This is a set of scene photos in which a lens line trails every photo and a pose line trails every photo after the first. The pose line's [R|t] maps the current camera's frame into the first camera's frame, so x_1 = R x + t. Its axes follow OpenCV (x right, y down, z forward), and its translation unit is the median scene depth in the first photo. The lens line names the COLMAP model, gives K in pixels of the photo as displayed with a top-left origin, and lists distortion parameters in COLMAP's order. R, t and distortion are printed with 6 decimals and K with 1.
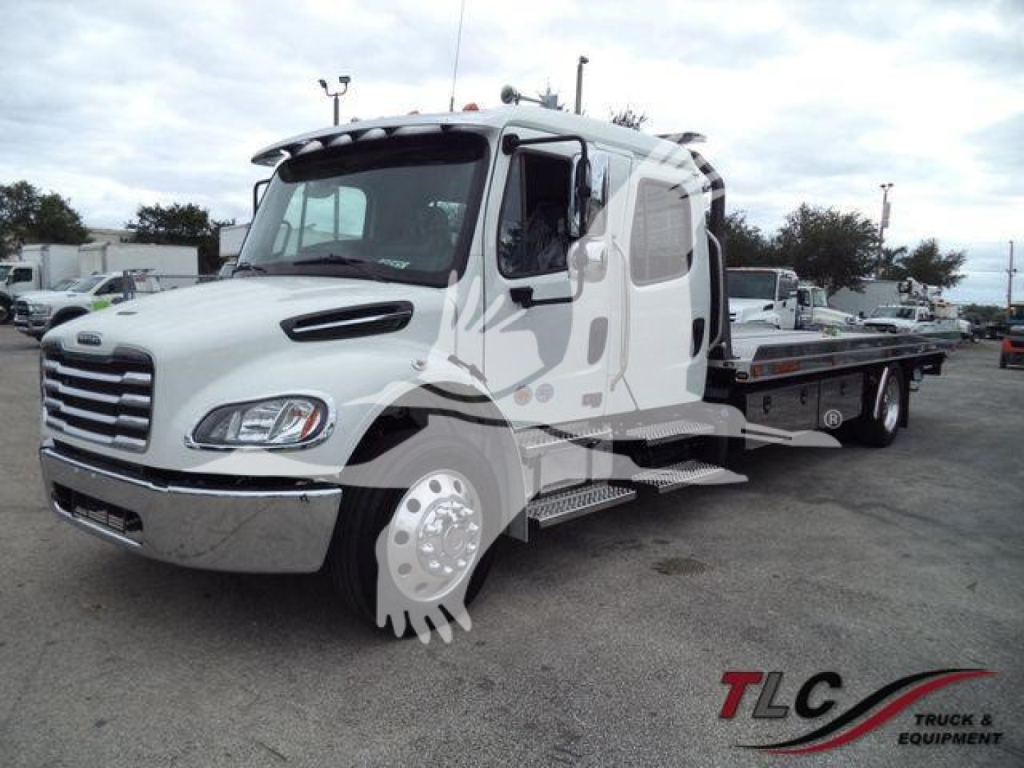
lens RADIAL K [[823.9, 0, 515.0], [0, 823.9, 369.8], [0, 0, 1]] dist [-0.013180, -0.006729]
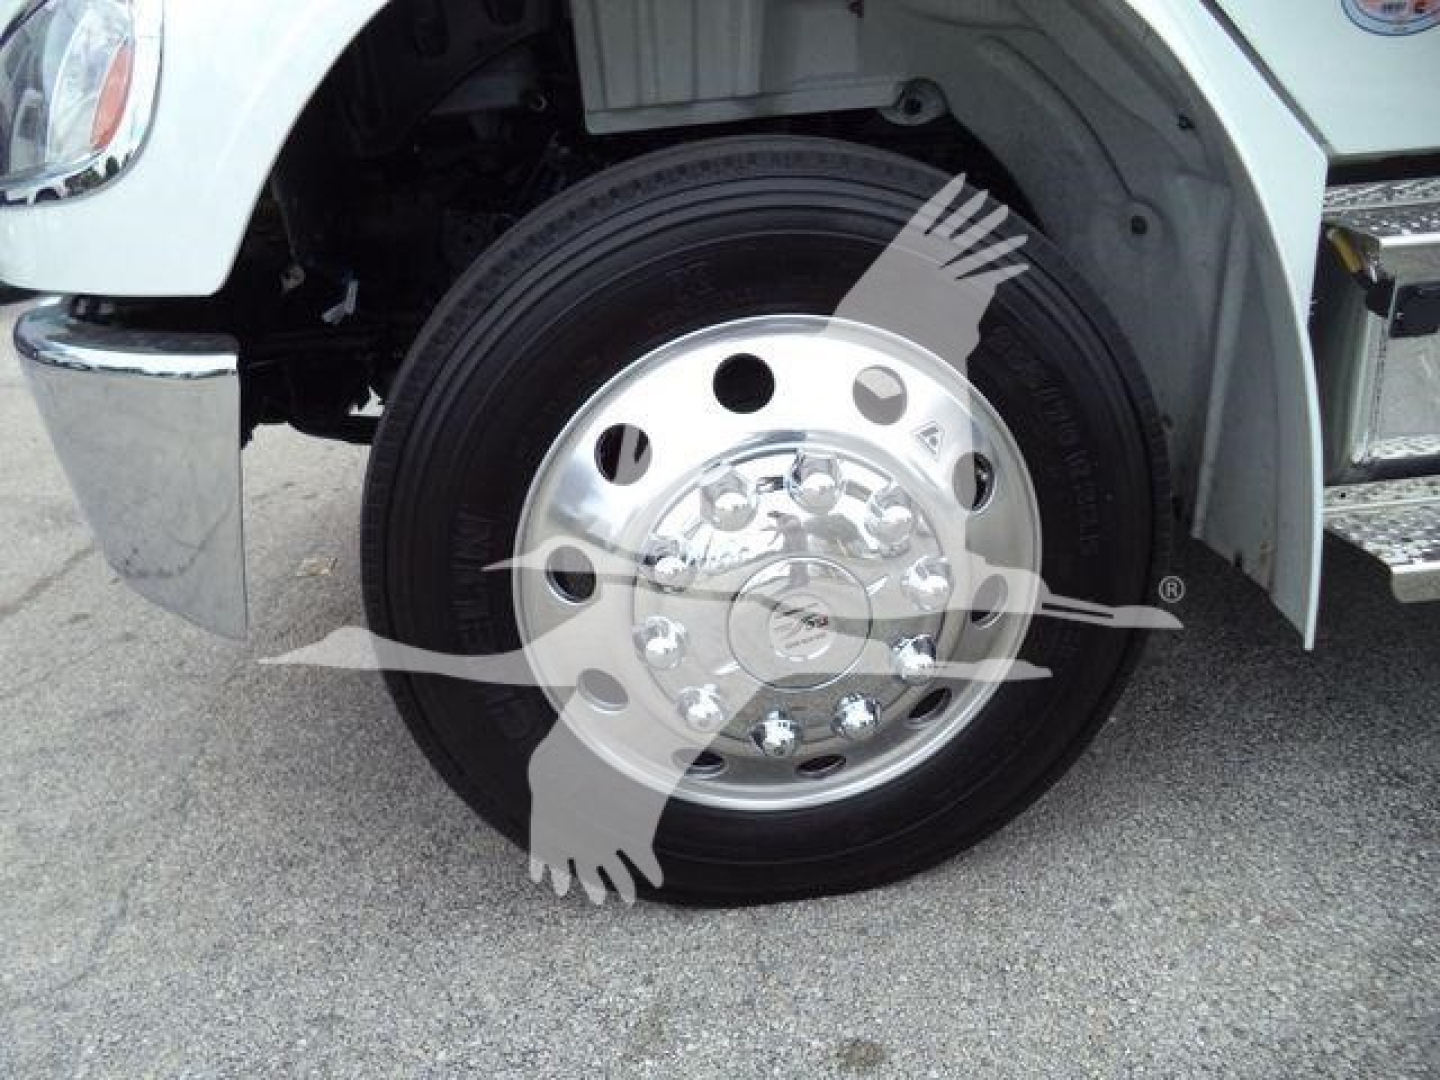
lens RADIAL K [[1137.8, 0, 739.1], [0, 1137.8, 538.4], [0, 0, 1]] dist [-0.018163, -0.000722]
pose [[0.717901, 0.182859, -0.671700, 0.107618], [0.026334, 0.957061, 0.288689, 0.078555], [0.695647, -0.224938, 0.682259, 0.657676]]
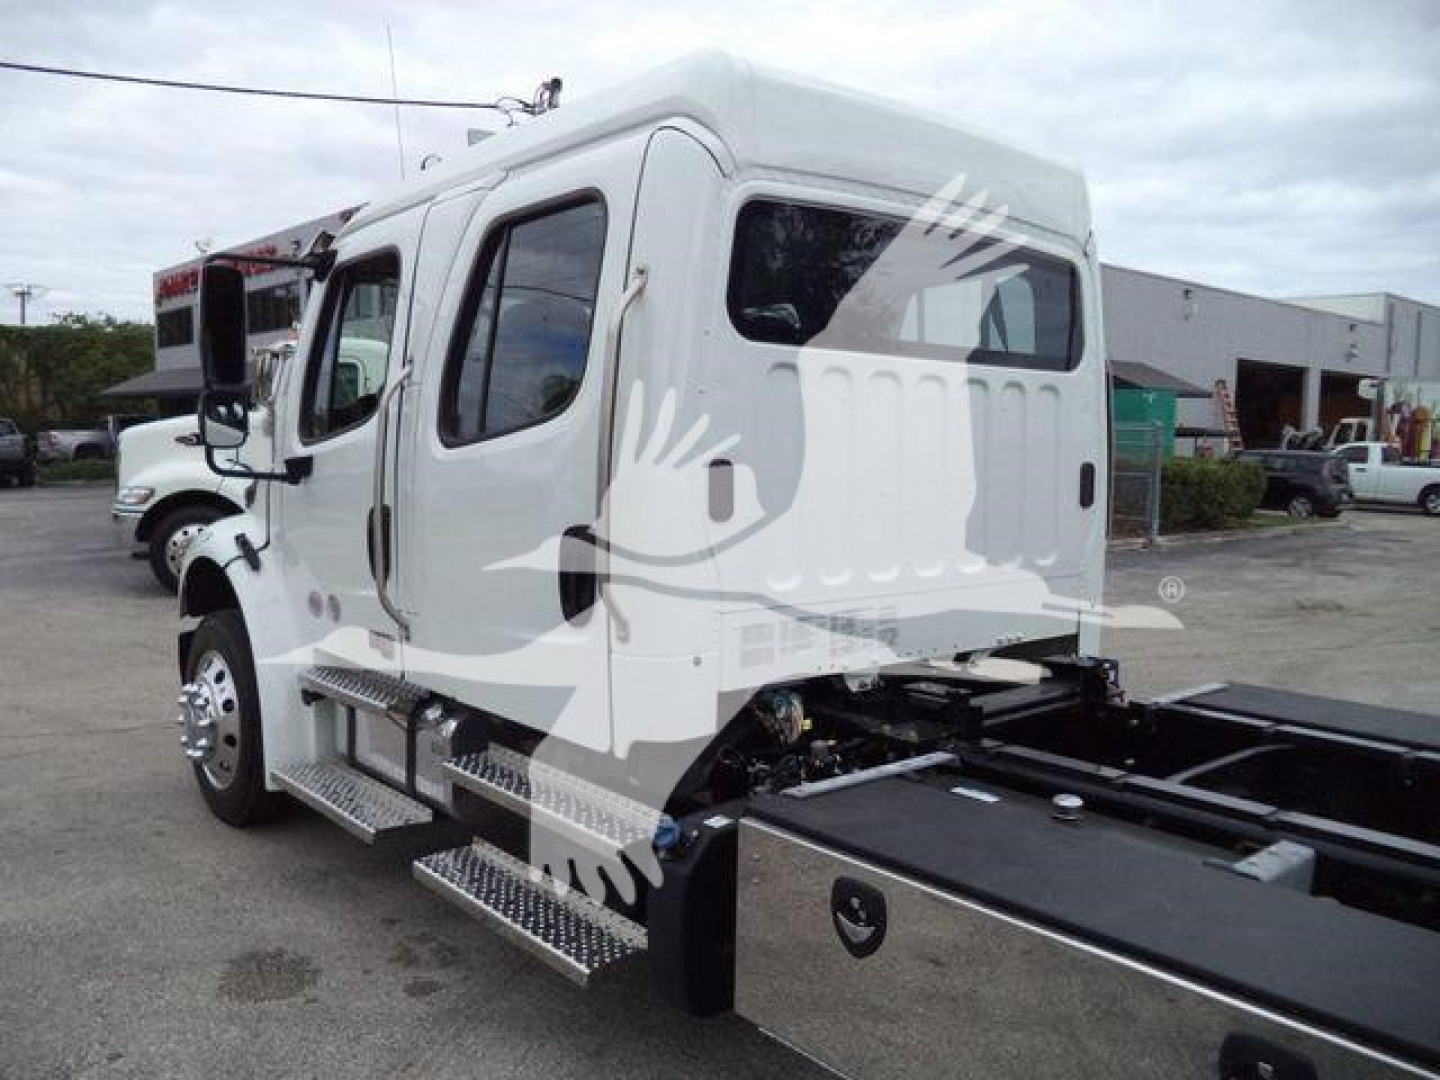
lens RADIAL K [[1169.1, 0, 736.6], [0, 1169.1, 536.4], [0, 0, 1]] dist [-0.026251, 0.001649]
pose [[-0.140371, 0.047118, -0.988977, 0.966941], [-0.112019, 0.991698, 0.063147, -0.132073], [0.983742, 0.119649, -0.133927, 1.497044]]
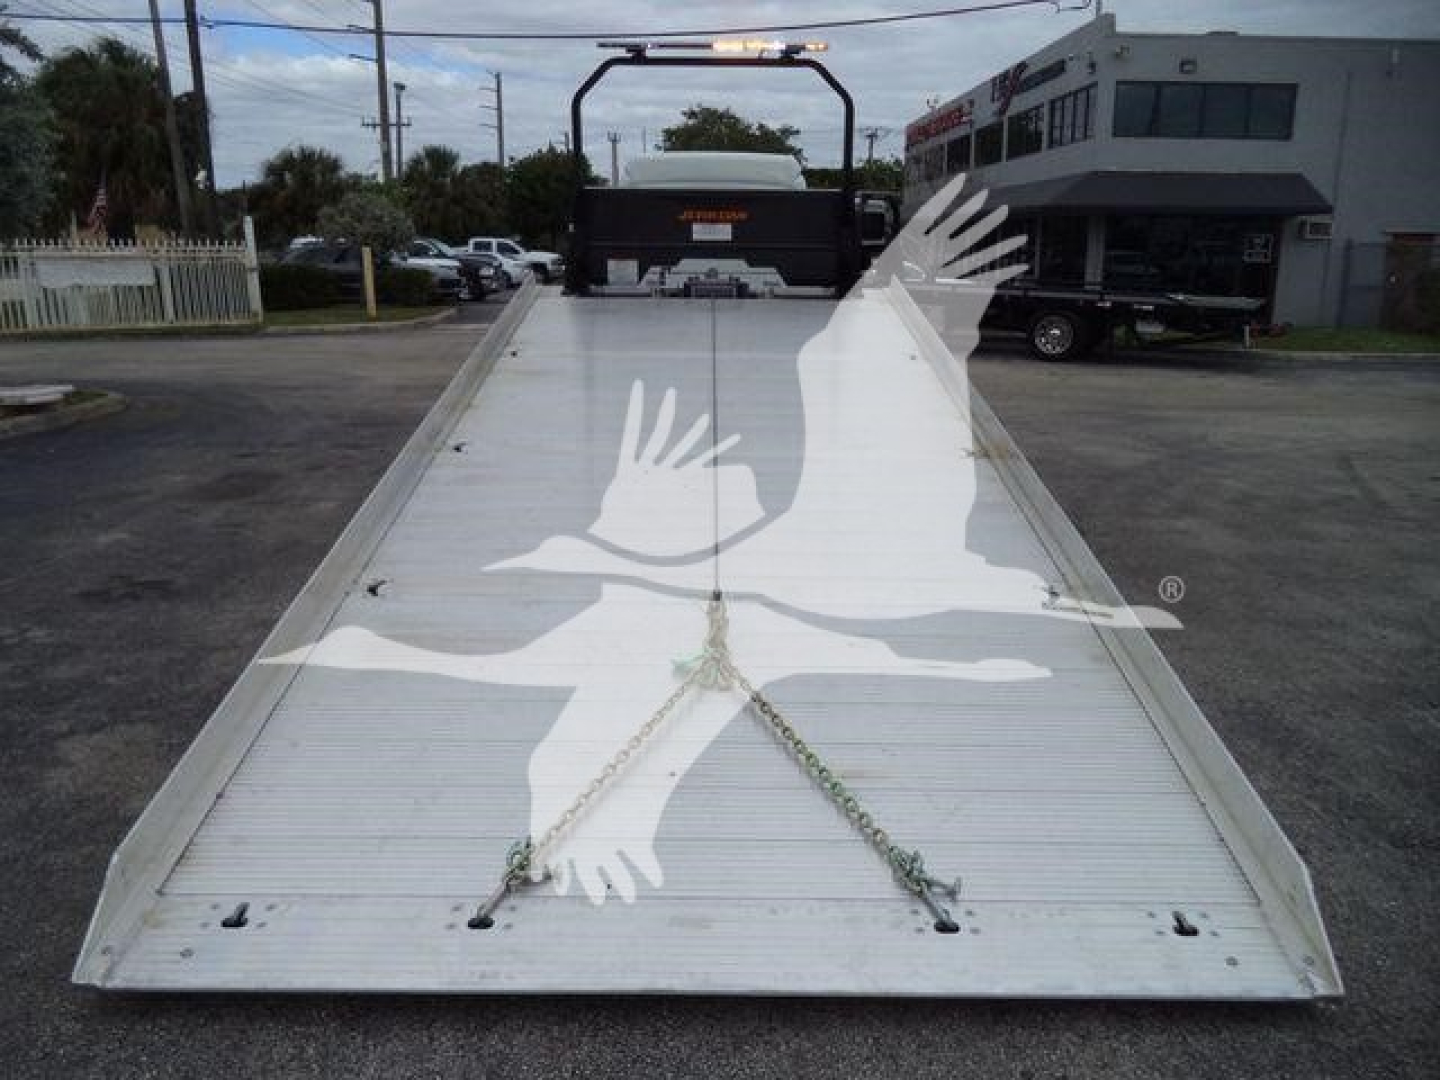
lens RADIAL K [[1160.6, 0, 742.5], [0, 1160.6, 540.1], [0, 0, 1]] dist [-0.025313, 0.004838]
pose [[-0.730830, 0.123916, -0.671217, 2.009792], [-0.100609, 0.953084, 0.285497, -0.305278], [0.675104, 0.276180, -0.684075, 3.622831]]
